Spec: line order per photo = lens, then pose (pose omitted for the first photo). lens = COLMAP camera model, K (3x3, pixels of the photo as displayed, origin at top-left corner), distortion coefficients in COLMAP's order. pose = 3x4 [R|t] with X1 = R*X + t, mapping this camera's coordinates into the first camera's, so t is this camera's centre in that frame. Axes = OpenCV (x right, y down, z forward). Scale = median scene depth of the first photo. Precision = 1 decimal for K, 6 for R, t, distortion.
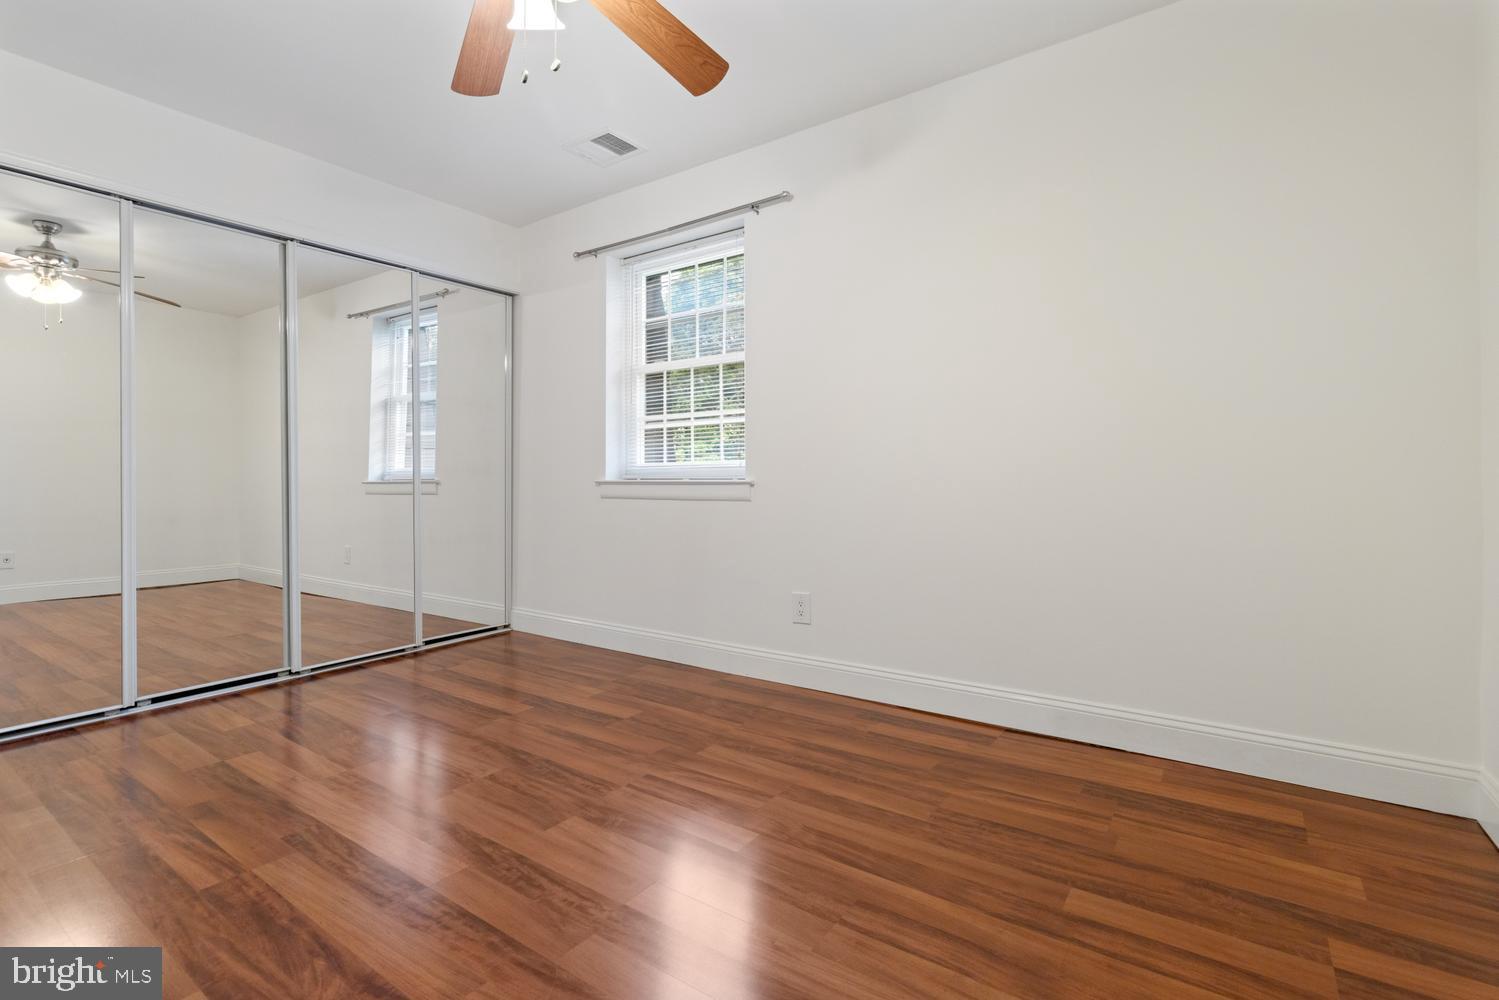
lens RADIAL K [[698.6, 0, 738.5], [0, 698.6, 460.1], [0, 0, 1]] dist [0.002713, 0.000340]
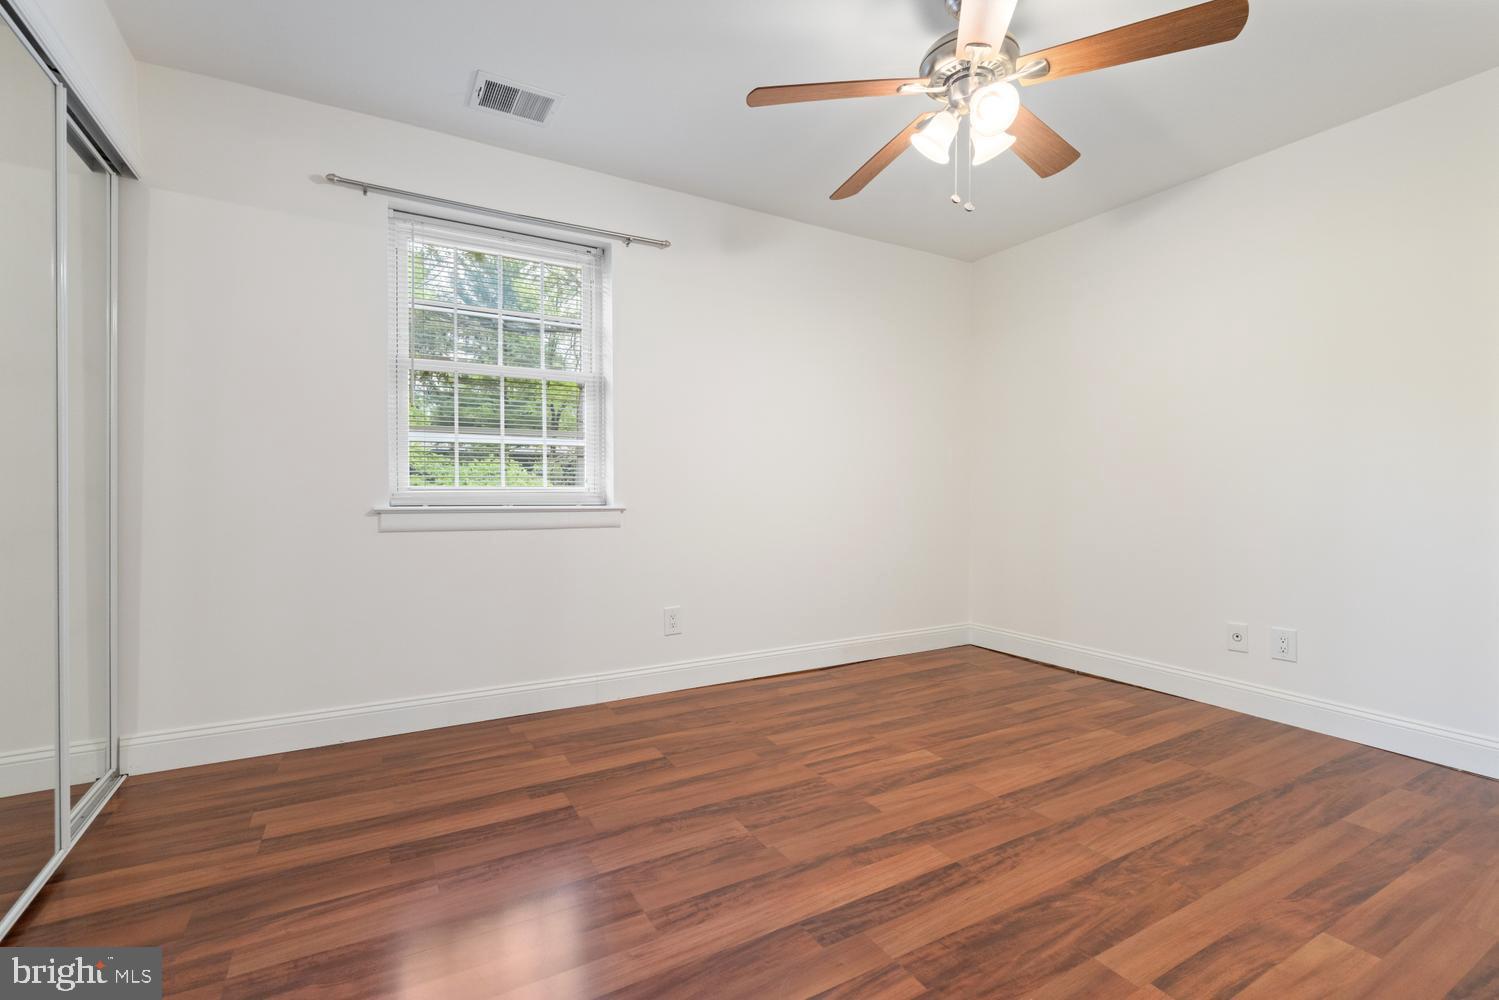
lens RADIAL K [[680.4, 0, 755.3], [0, 680.4, 476.7], [0, 0, 1]] dist [-0.001410, 0.000057]
pose [[0.406842, 0.022504, 0.913221, -1.043921], [-0.030670, 0.999469, -0.010966, -0.012130], [-0.912984, -0.023547, 0.407316, 0.542491]]
